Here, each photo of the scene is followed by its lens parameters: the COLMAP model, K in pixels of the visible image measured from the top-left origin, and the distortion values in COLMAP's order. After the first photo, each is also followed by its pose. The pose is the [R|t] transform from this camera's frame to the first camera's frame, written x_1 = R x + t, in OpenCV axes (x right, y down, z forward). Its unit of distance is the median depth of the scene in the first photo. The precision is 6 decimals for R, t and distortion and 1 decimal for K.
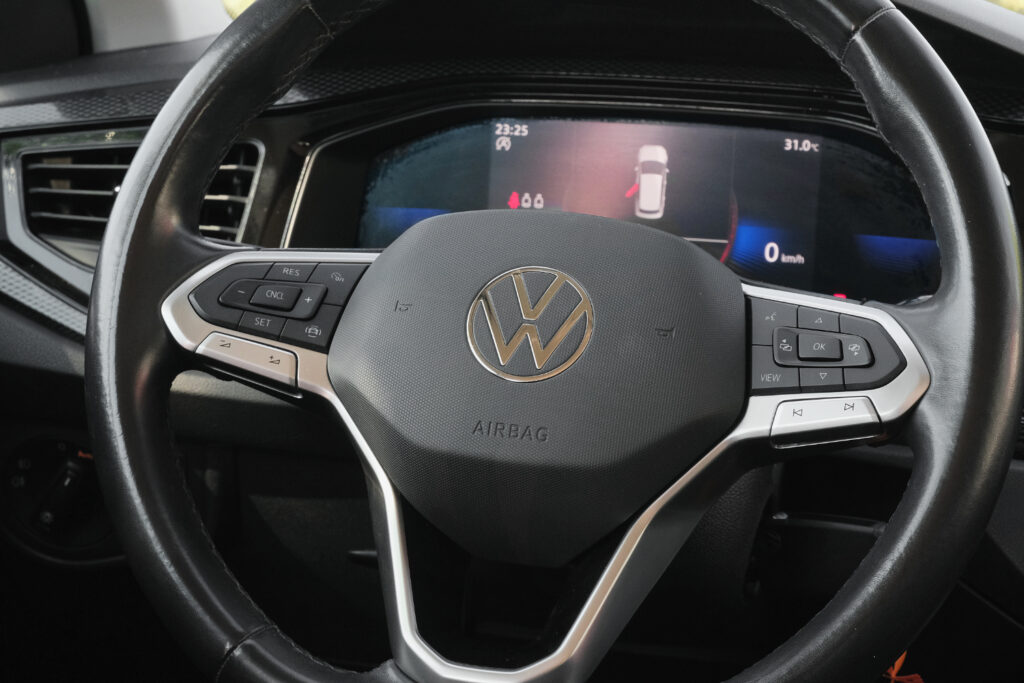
lens RADIAL K [[1998.1, 0, 510.2], [0, 1998.1, 343.0], [0, 0, 1]] dist [-0.075940, 0.000000]
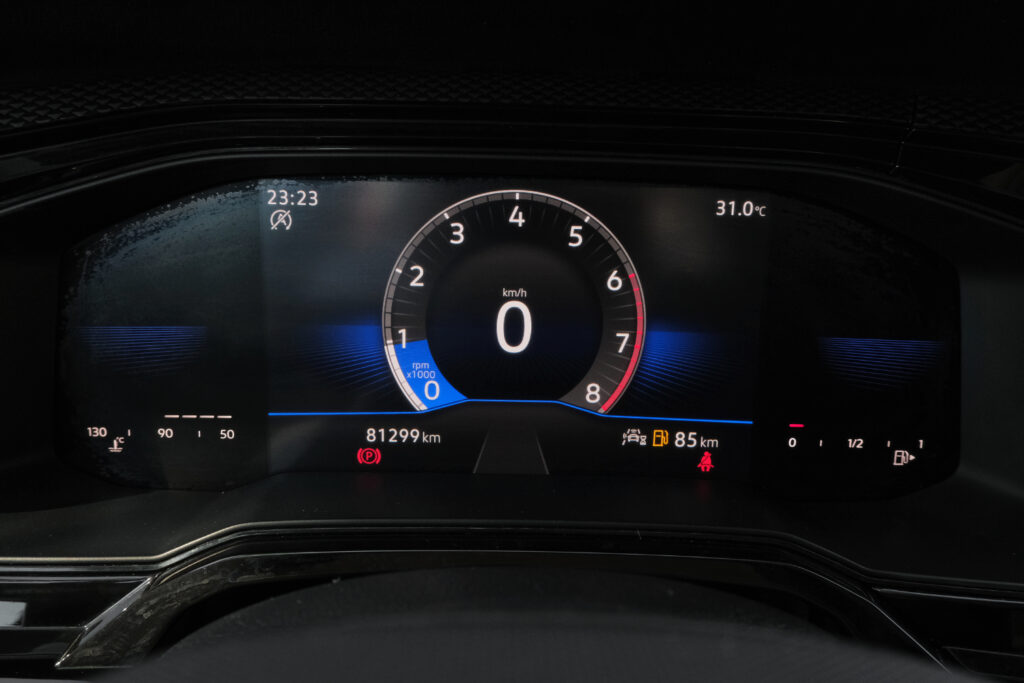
lens RADIAL K [[746.2, 0, 518.5], [0, 746.2, 337.0], [0, 0, 1]] dist [-0.002636, 0.016811]
pose [[0.967701, -0.076055, 0.240354, 0.012548], [0.052420, 0.993273, 0.103250, -0.104570], [-0.246590, -0.087316, 0.965178, 0.938692]]
